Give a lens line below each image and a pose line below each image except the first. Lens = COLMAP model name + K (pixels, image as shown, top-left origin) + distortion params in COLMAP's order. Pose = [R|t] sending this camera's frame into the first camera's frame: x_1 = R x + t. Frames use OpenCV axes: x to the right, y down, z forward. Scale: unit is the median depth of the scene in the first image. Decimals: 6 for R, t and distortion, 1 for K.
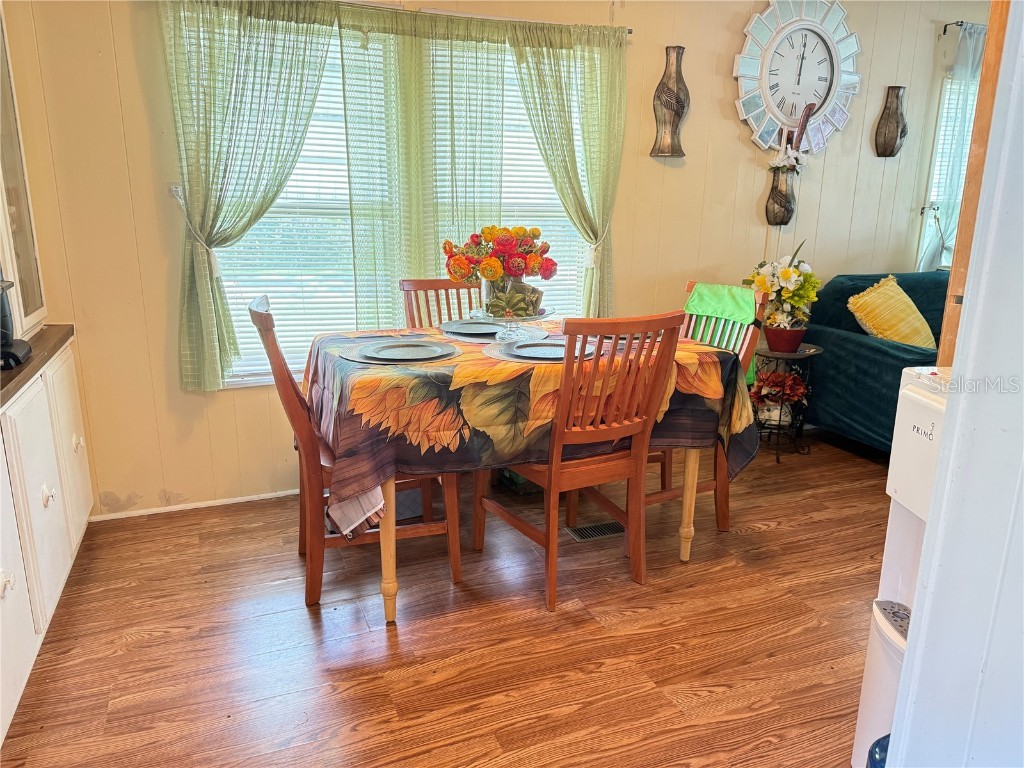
lens RADIAL K [[727.4, 0, 512.0], [0, 727.4, 384.0], [0, 0, 1]] dist [0.005124, 0.000564]
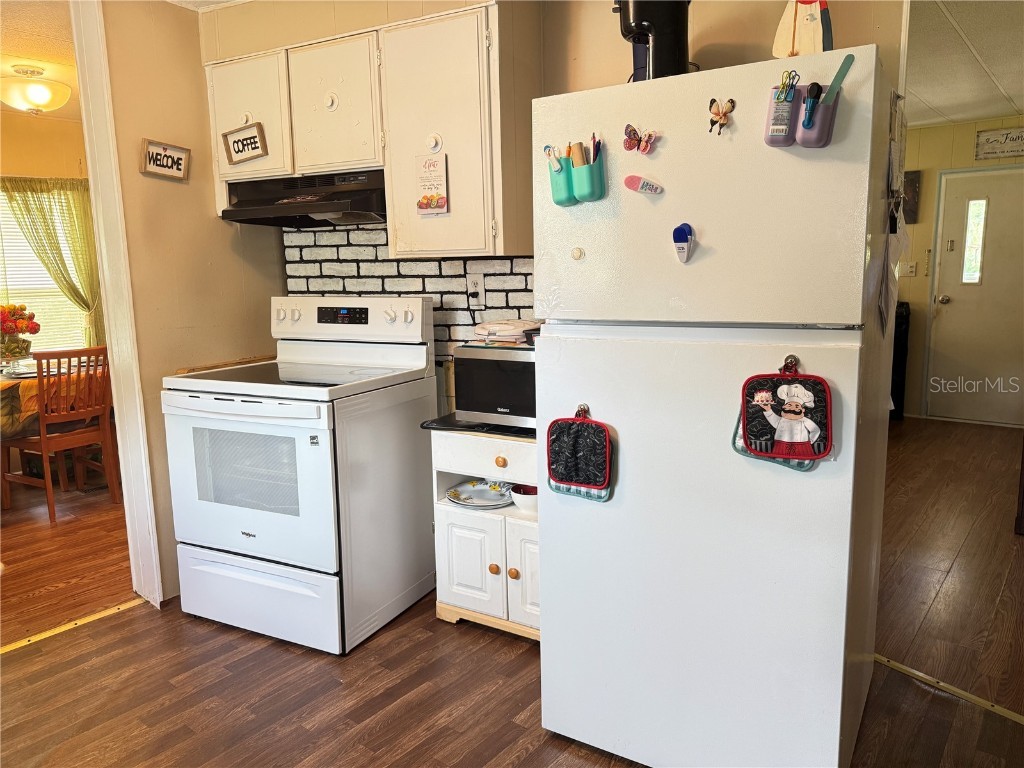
lens RADIAL K [[727.4, 0, 512.0], [0, 727.4, 384.0], [0, 0, 1]] dist [0.005124, 0.000564]
pose [[0.886910, -0.104986, 0.449854, 0.262797], [0.141107, 0.988858, -0.047420, 0.211719], [-0.439864, 0.105535, 0.891842, -1.005424]]
